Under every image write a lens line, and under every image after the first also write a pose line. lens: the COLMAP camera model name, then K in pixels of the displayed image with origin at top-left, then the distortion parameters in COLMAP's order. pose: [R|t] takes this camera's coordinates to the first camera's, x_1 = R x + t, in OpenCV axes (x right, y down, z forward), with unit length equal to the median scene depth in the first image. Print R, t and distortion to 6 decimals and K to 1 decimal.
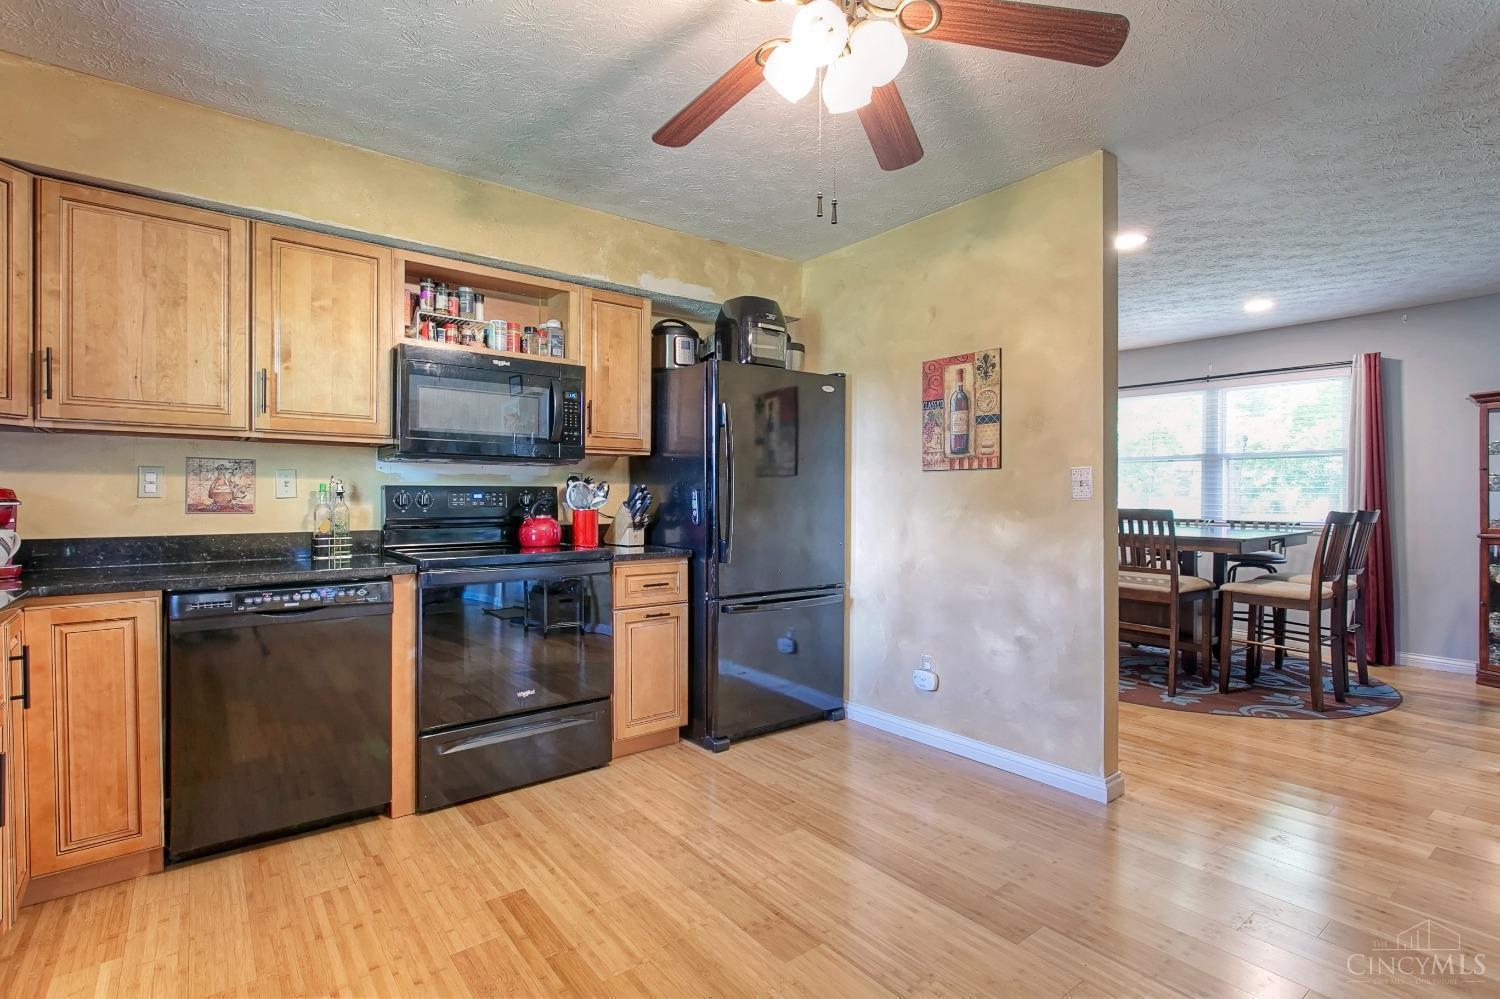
lens RADIAL K [[717.1, 0, 750.0], [0, 717.1, 499.5], [0, 0, 1]] dist [0.001916, 0.000473]
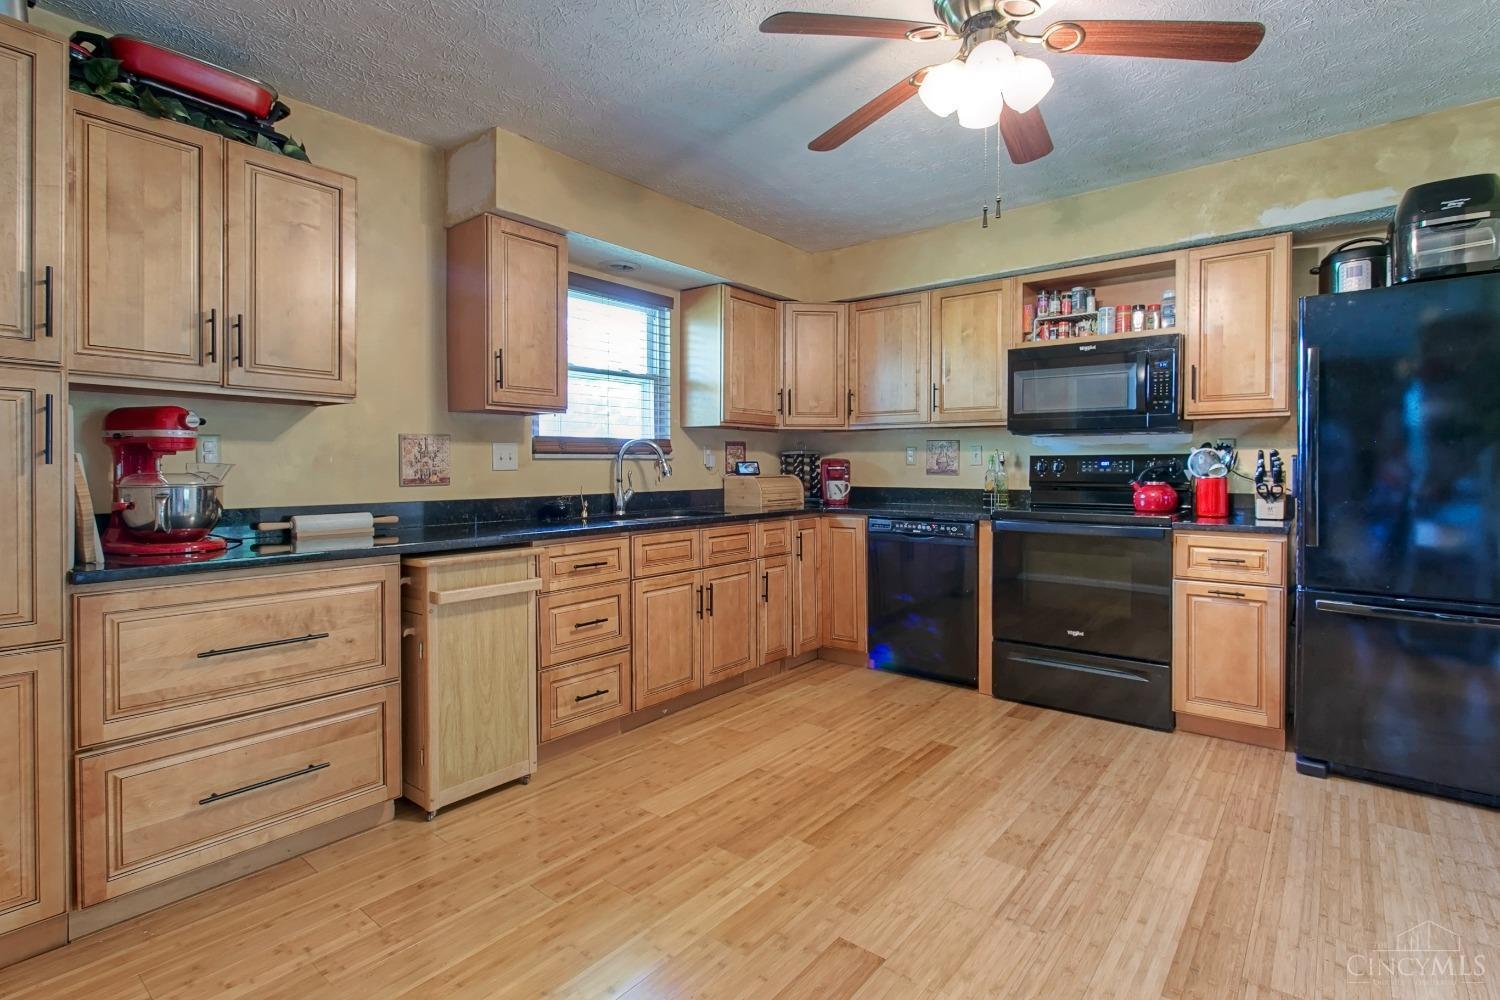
lens RADIAL K [[720.7, 0, 748.4], [0, 720.7, 479.5], [0, 0, 1]] dist [0.000435, -0.000072]
pose [[0.220337, 0.018193, -0.975254, 0.706564], [-0.002925, 0.999834, 0.017991, 0.001818], [0.975419, -0.001112, 0.220353, 0.225936]]
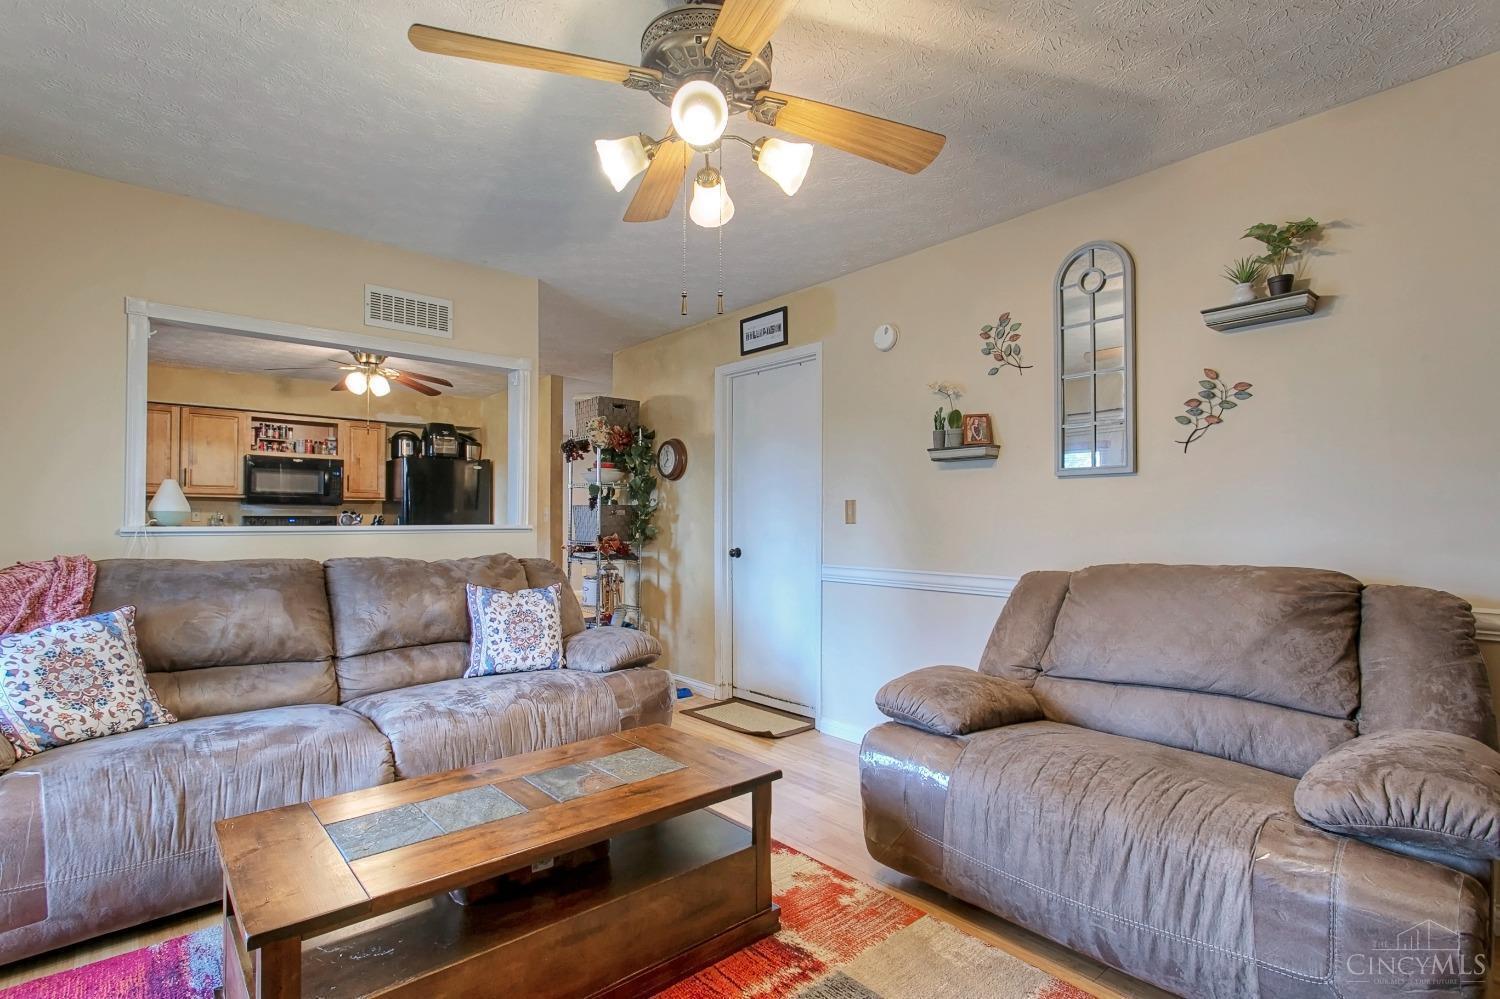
lens RADIAL K [[726.5, 0, 744.0], [0, 726.5, 525.1], [0, 0, 1]] dist [-0.001165, -0.000138]
pose [[0.998980, -0.003677, 0.045006, 0.981891], [0.004135, 0.999941, -0.010090, 0.039063], [-0.044966, 0.010266, 0.998936, -1.375641]]
